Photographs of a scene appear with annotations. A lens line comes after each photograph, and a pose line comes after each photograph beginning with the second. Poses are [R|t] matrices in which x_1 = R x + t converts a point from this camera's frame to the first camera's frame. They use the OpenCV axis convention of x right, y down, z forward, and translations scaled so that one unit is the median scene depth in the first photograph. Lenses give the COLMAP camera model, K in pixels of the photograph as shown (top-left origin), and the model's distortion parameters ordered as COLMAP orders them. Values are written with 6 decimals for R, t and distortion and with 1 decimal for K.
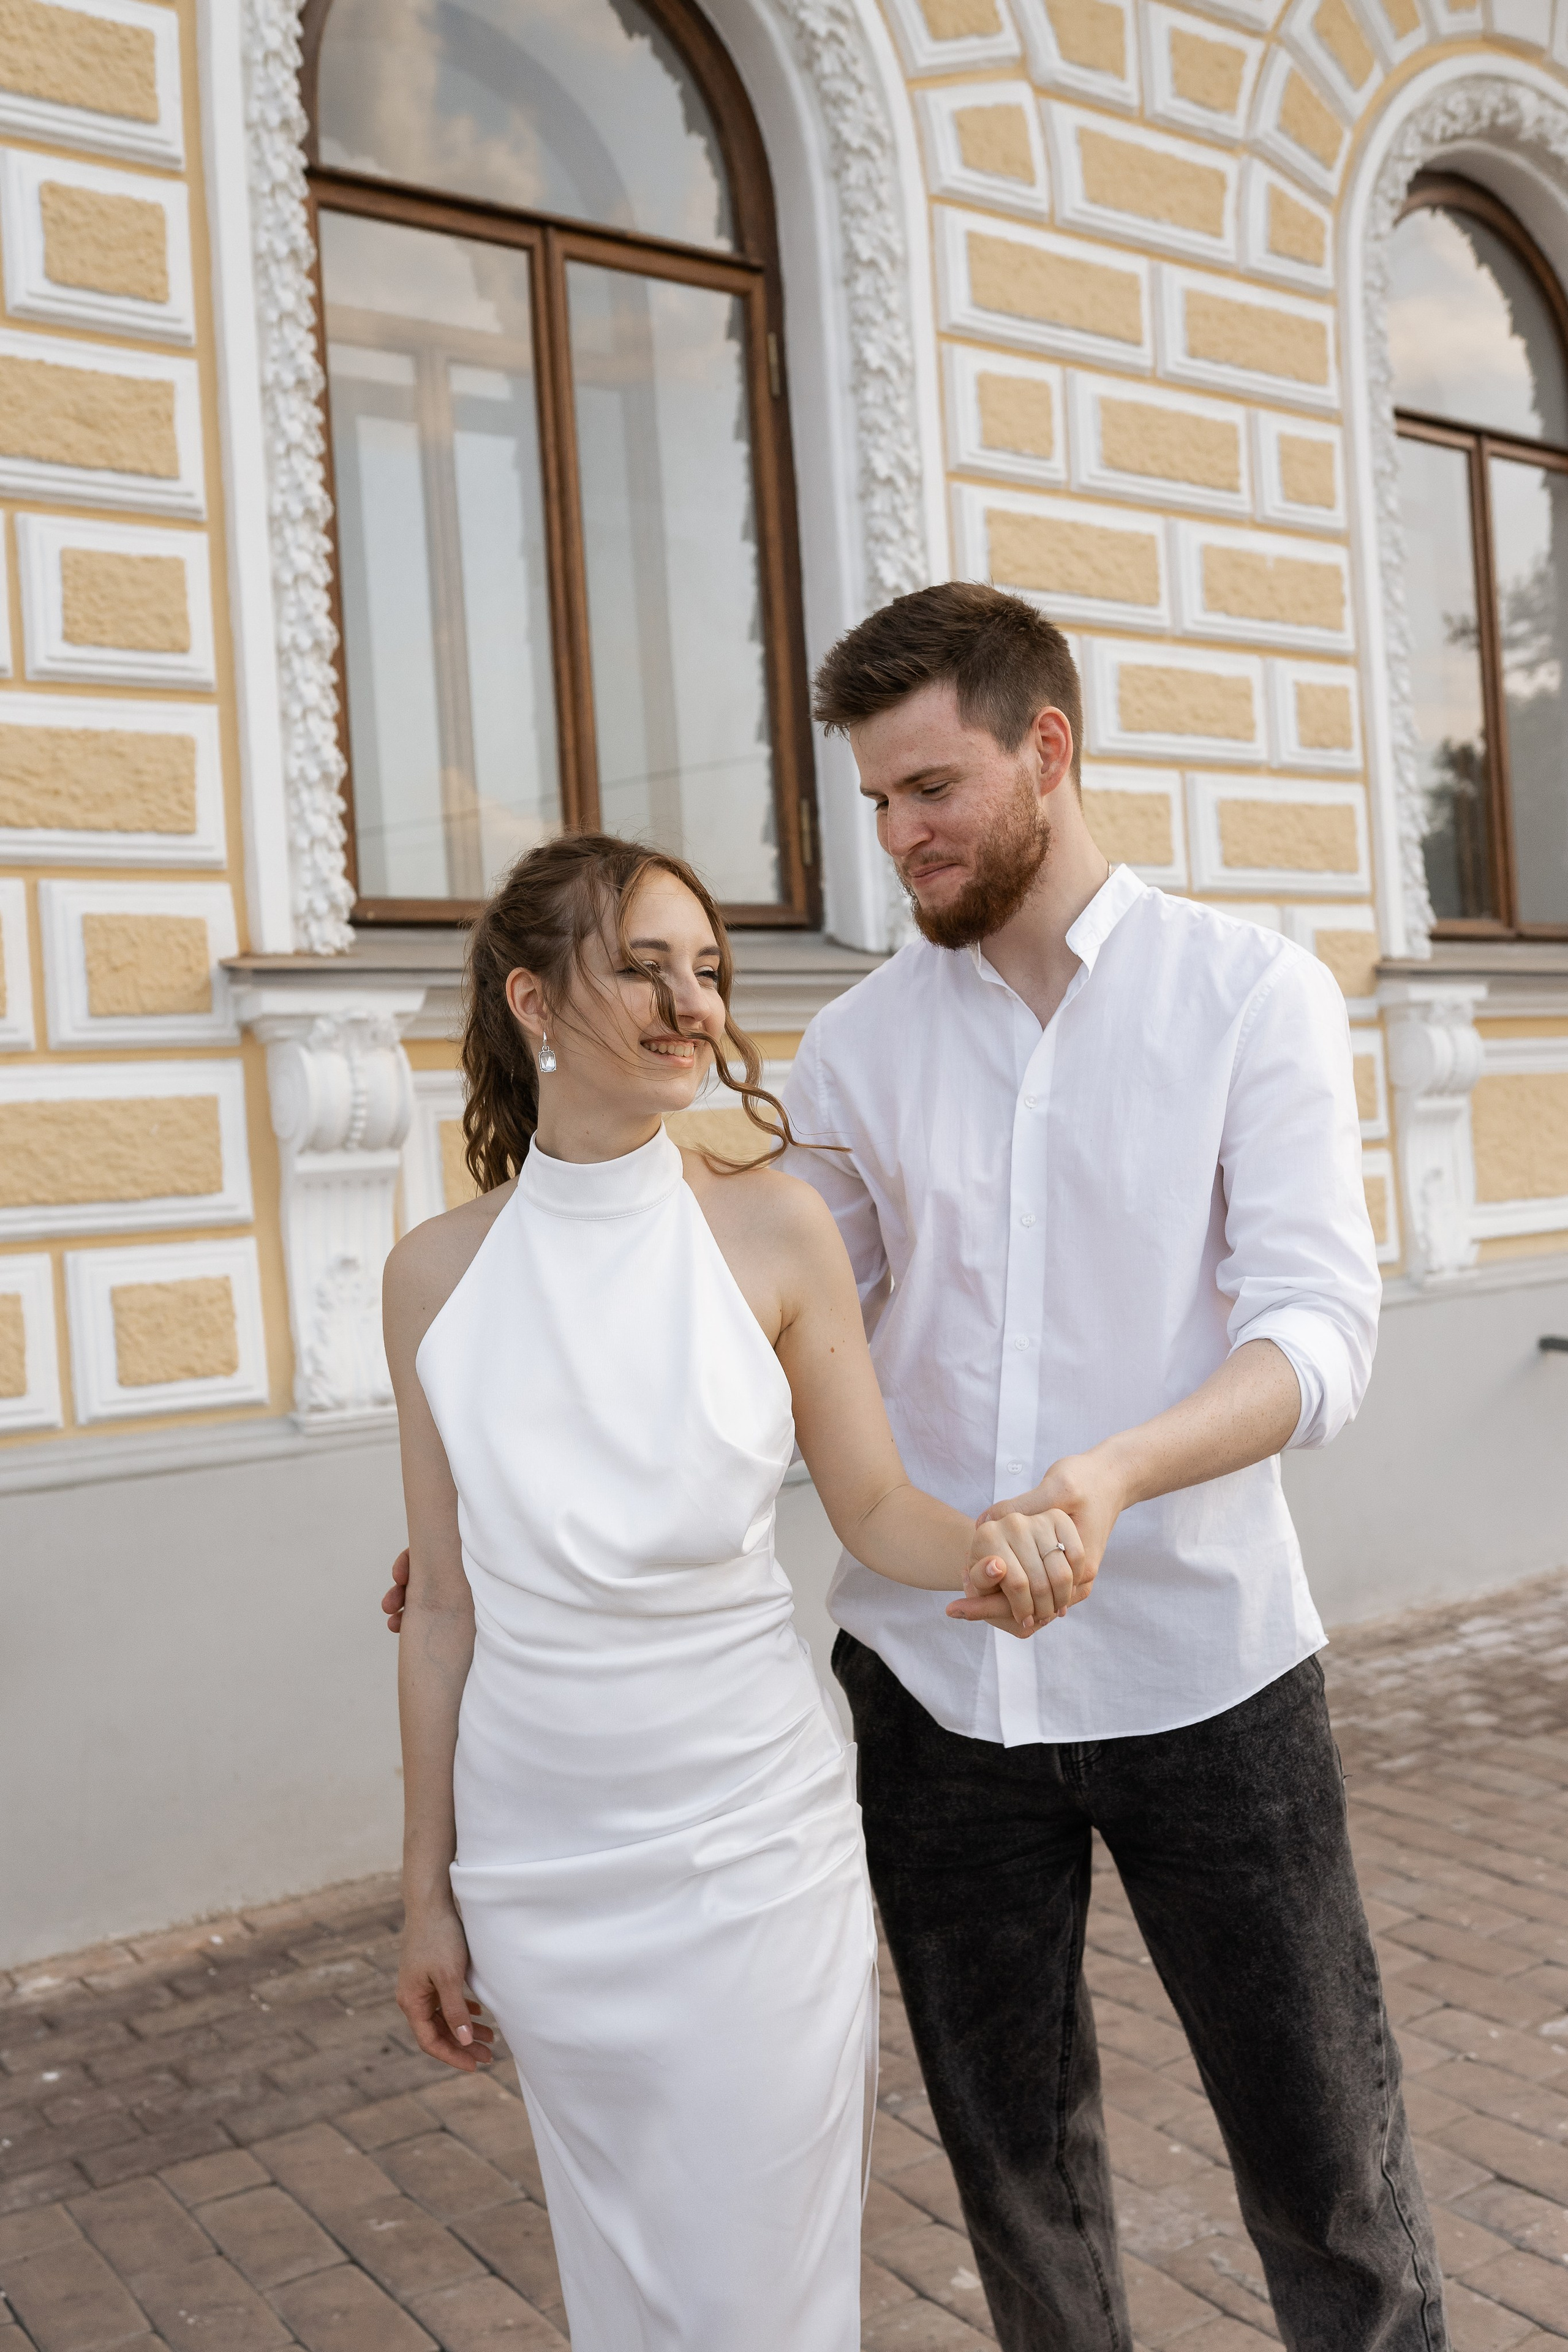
lens RADIAL K [[2240.2, 0, 792.8], [0, 2240.2, 1173.1], [0, 0, 1]] dist [-0.024048, 0.000000]
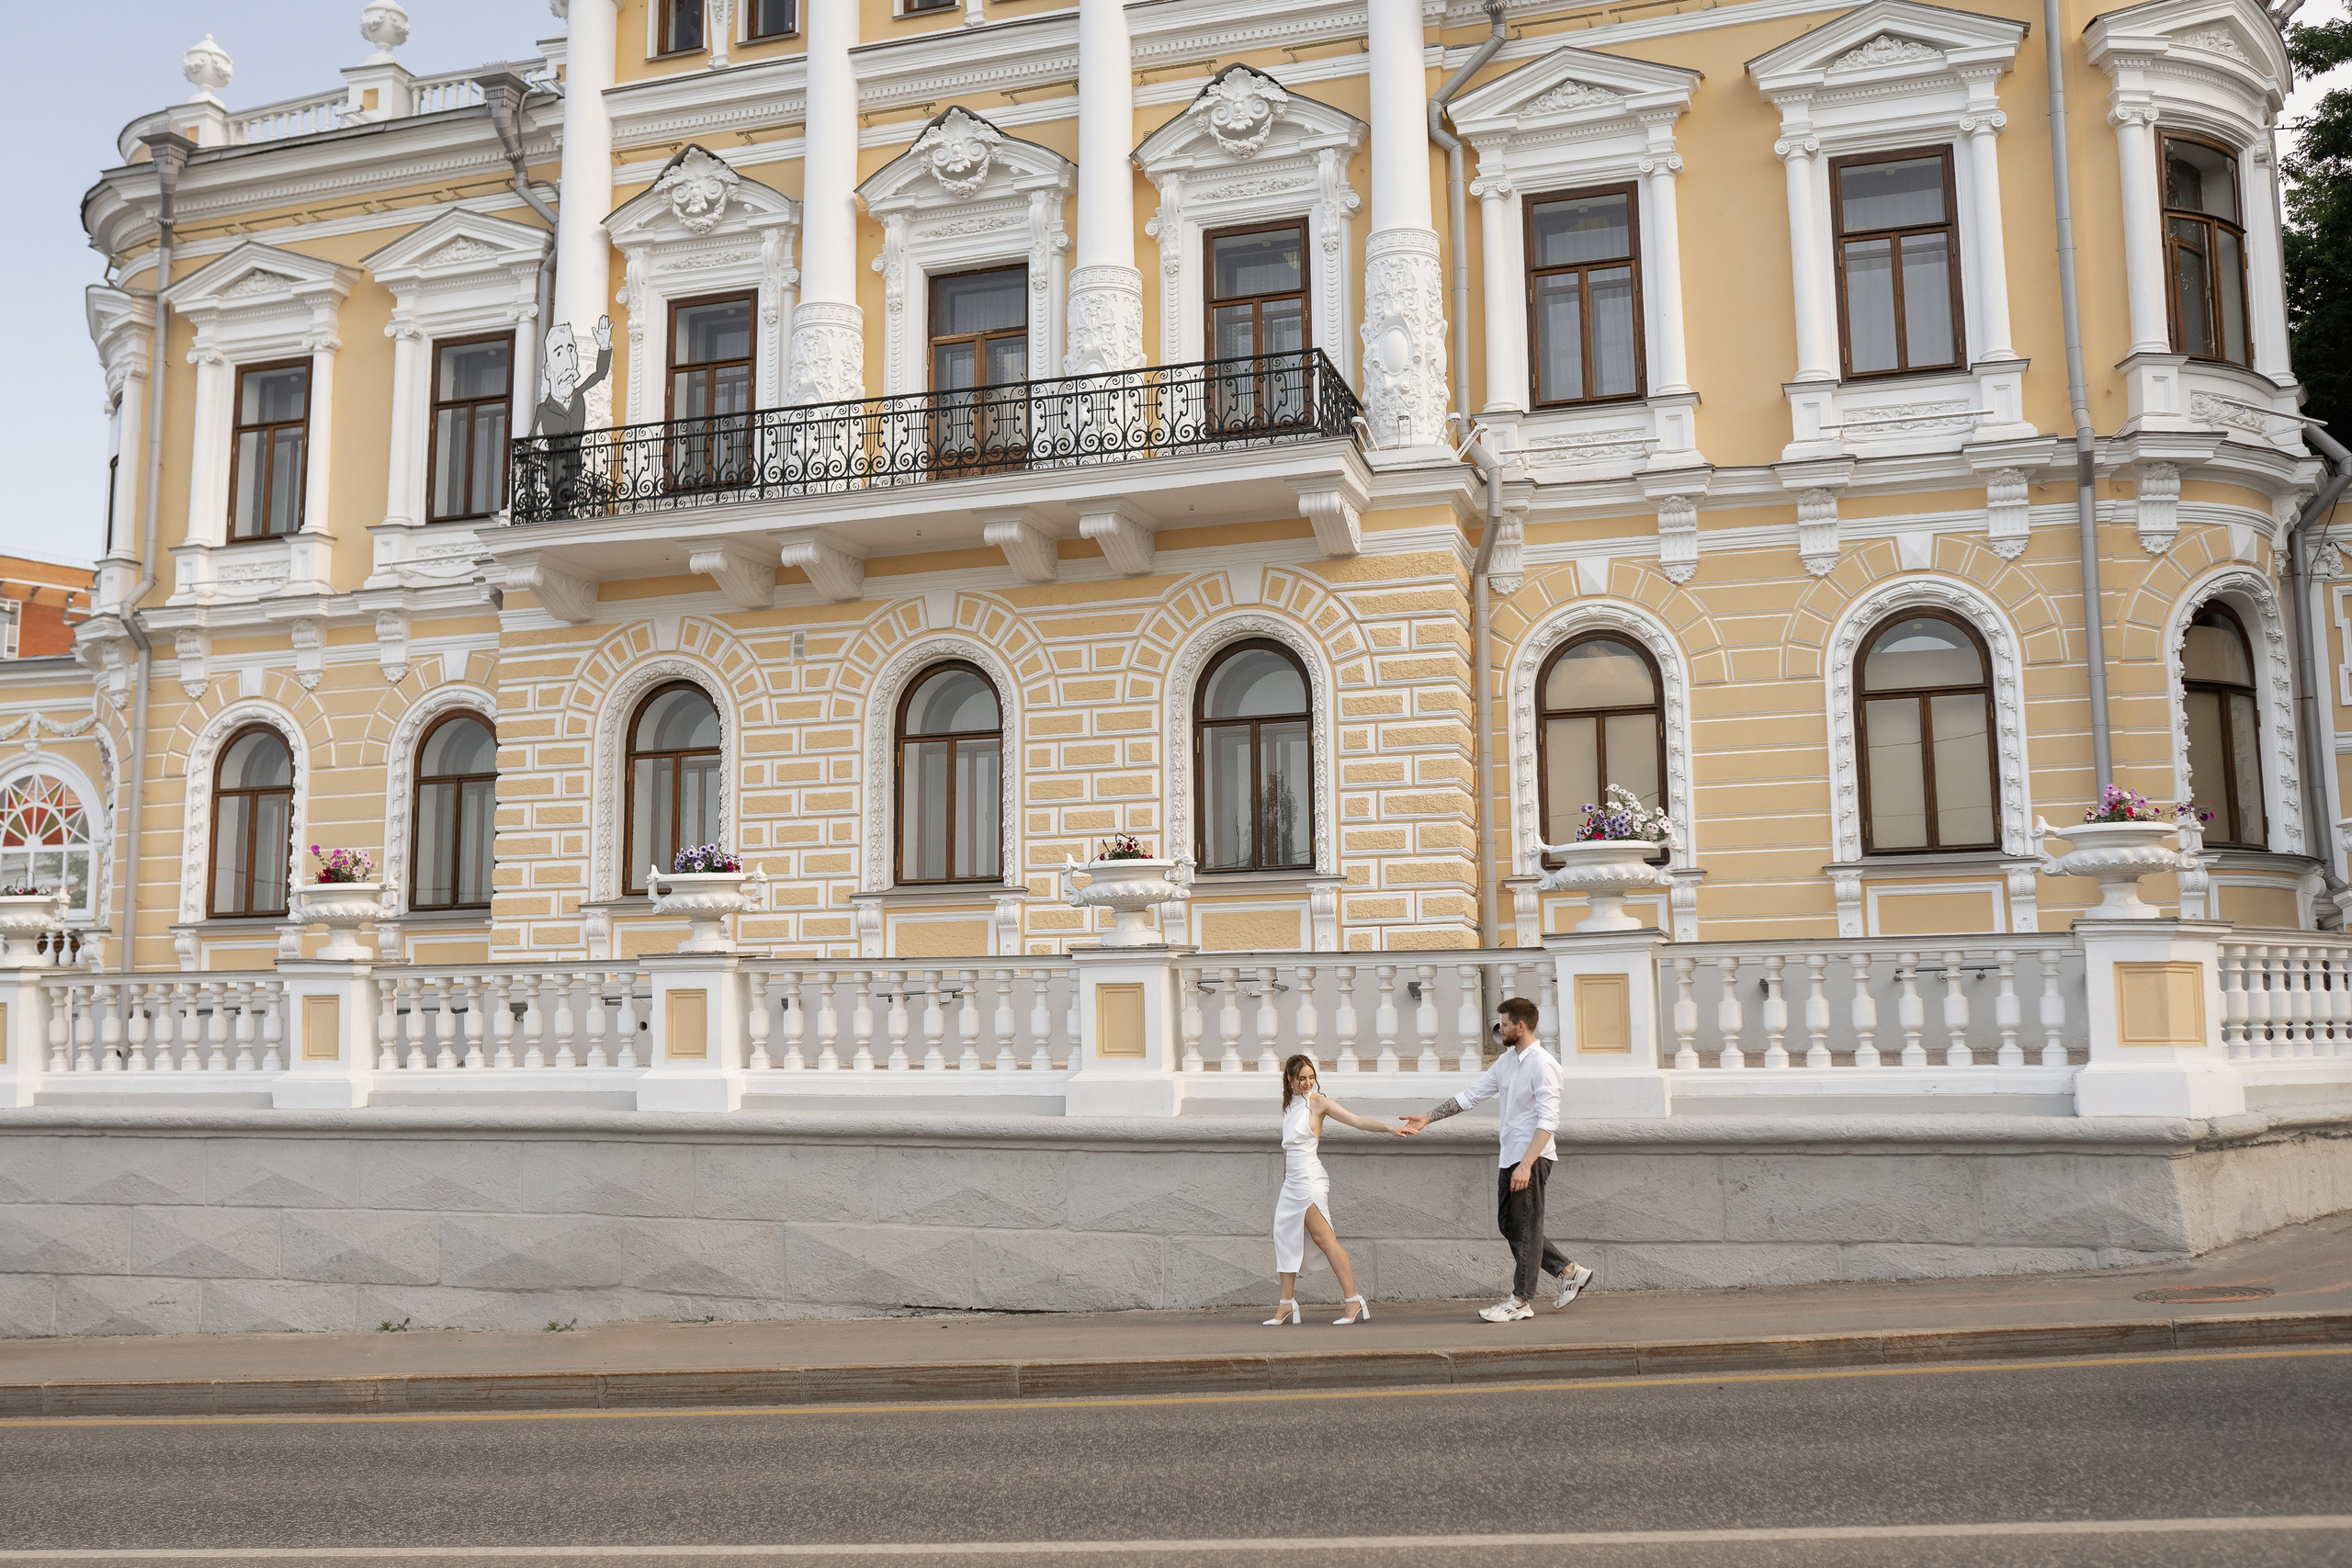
lens RADIAL K [[2240.0, 0, 1178.1], [0, 2240.0, 778.5], [0, 0, 1]] dist [-0.024048, 0.000000]
pose [[0.587219, -0.047791, -0.808016, 4.252684], [-0.033217, 0.995992, -0.083049, 0.011211], [0.808746, 0.075608, 0.583278, -0.928700]]
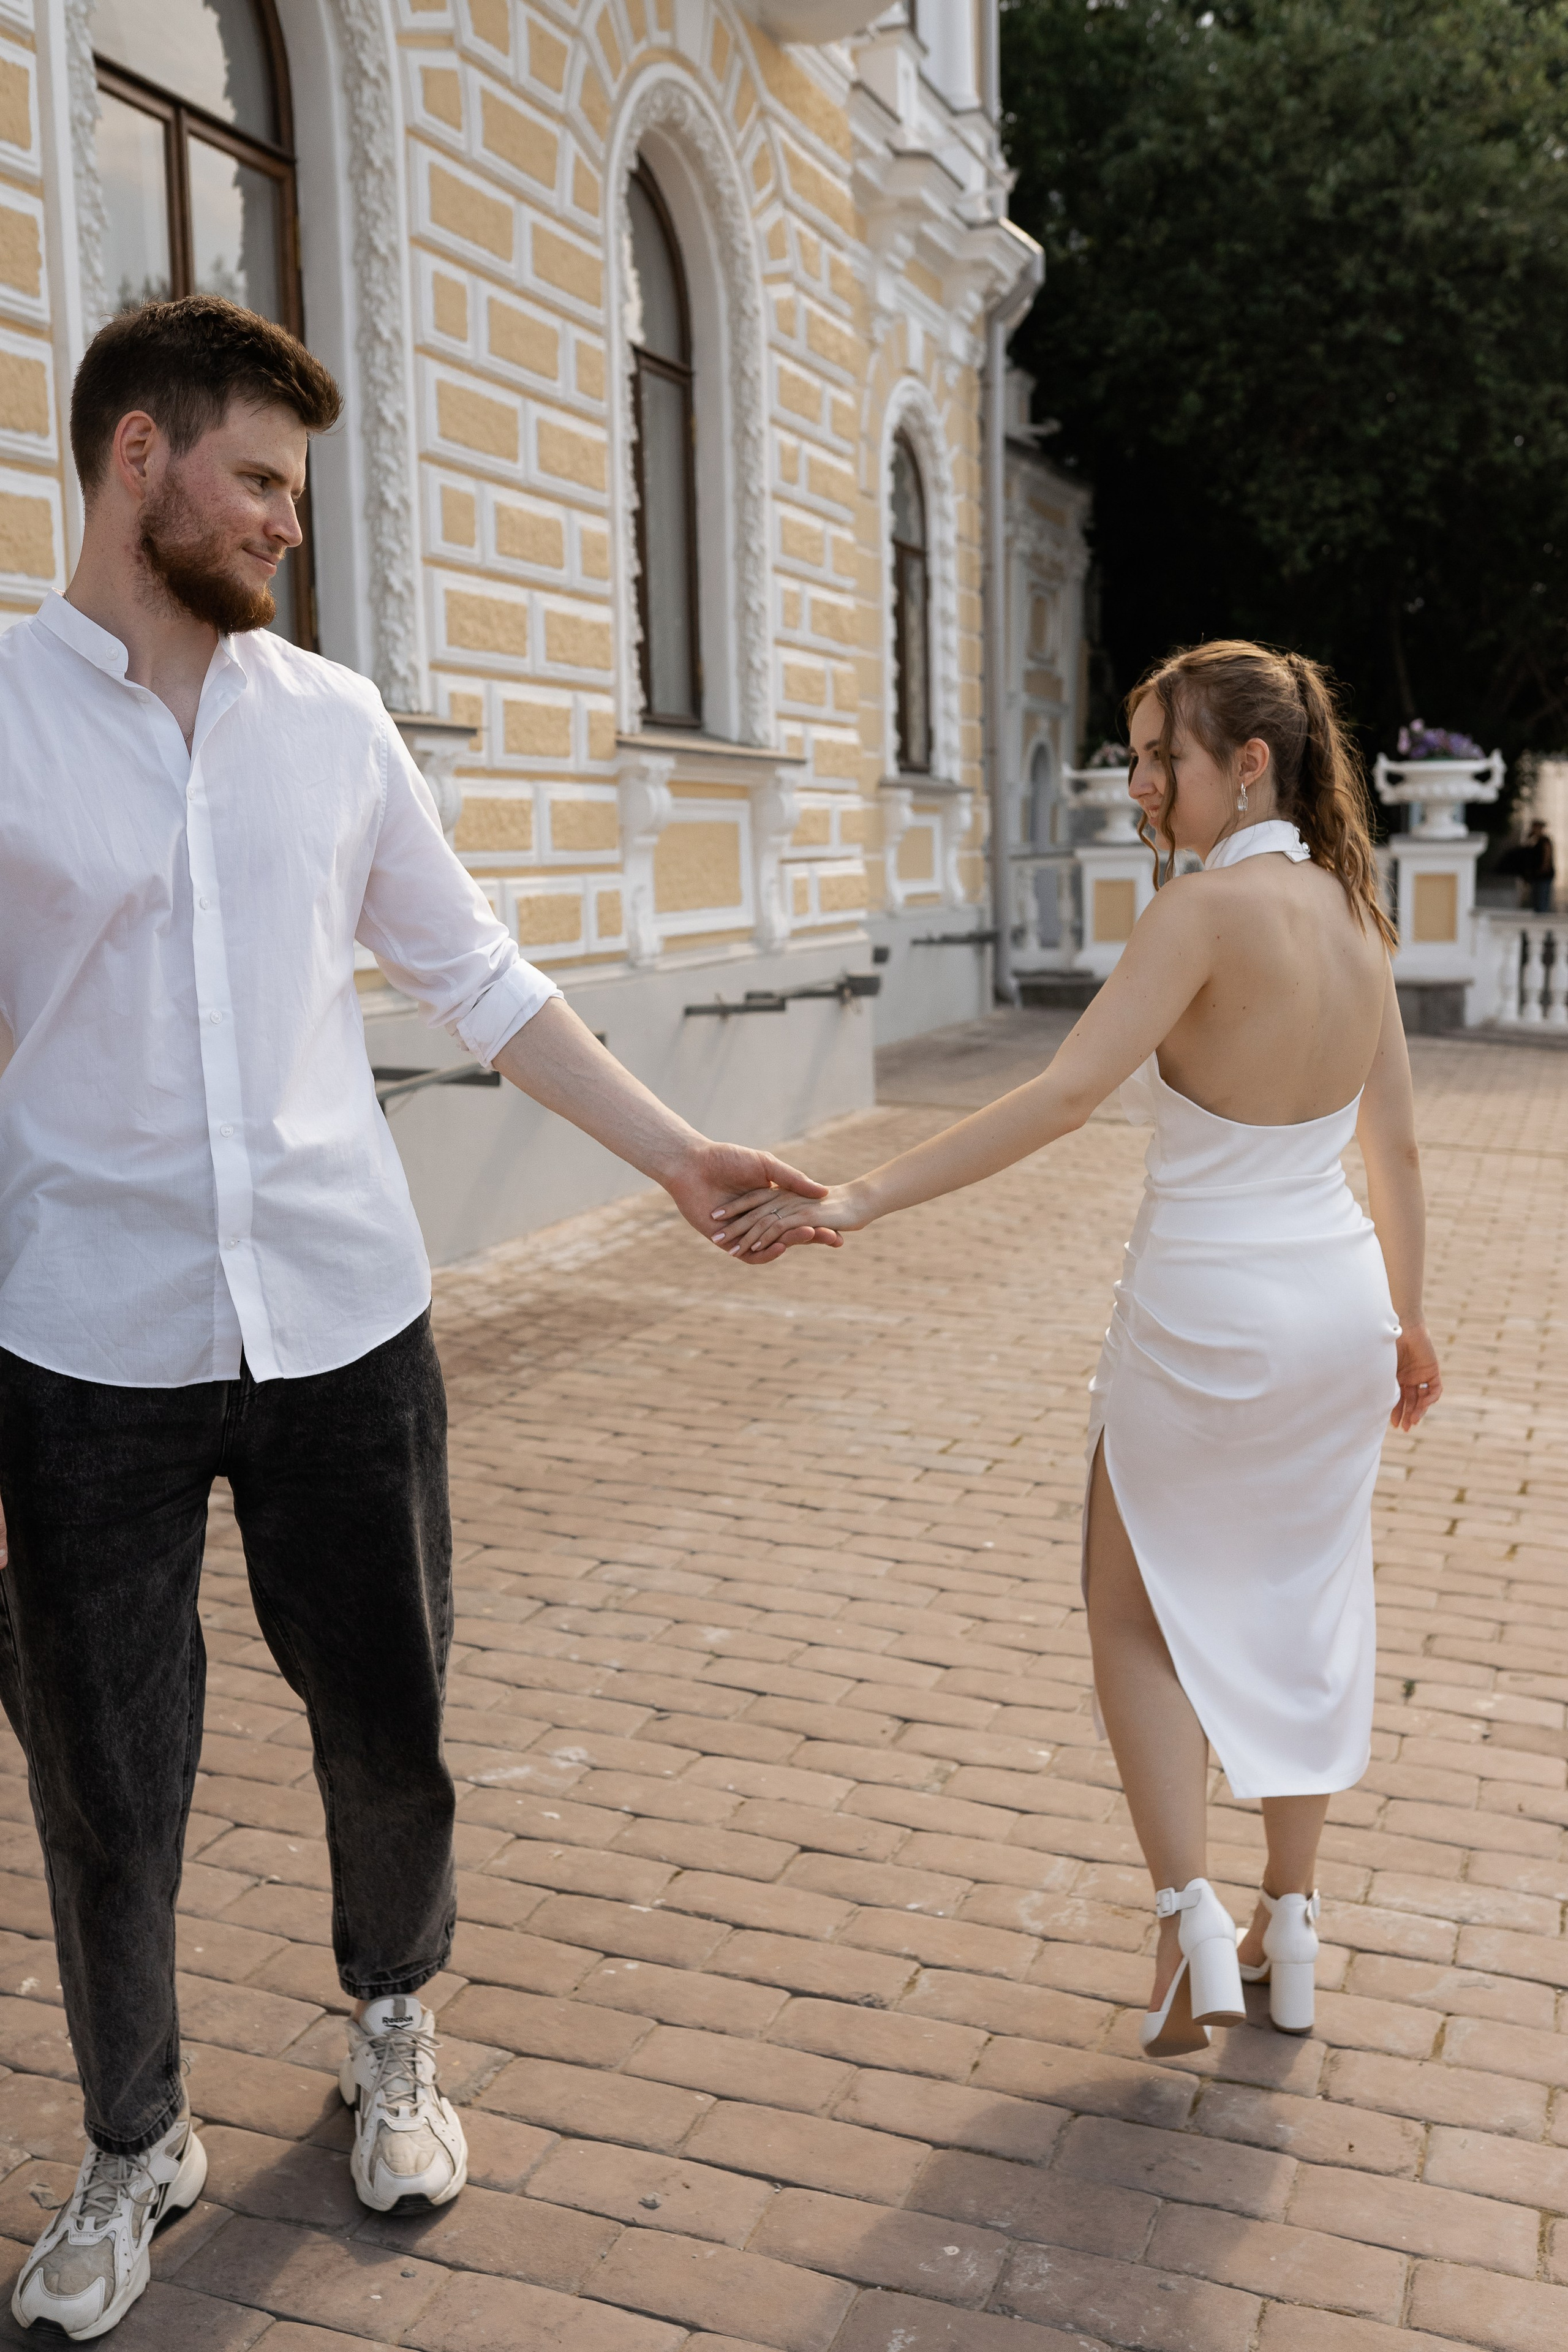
lens RADIAL K [[2240.2, 0, 792.1], [0, 2240.2, 1164.8], [0, 0, 1]] dist [-0.024048, 0.000000]
pose [[0.819417, -0.031886, 0.572311, -0.025925], [-0.030450, 0.994620, 0.099013, 0.001557], [-0.572389, -0.098560, 0.814037, 0.095355]]
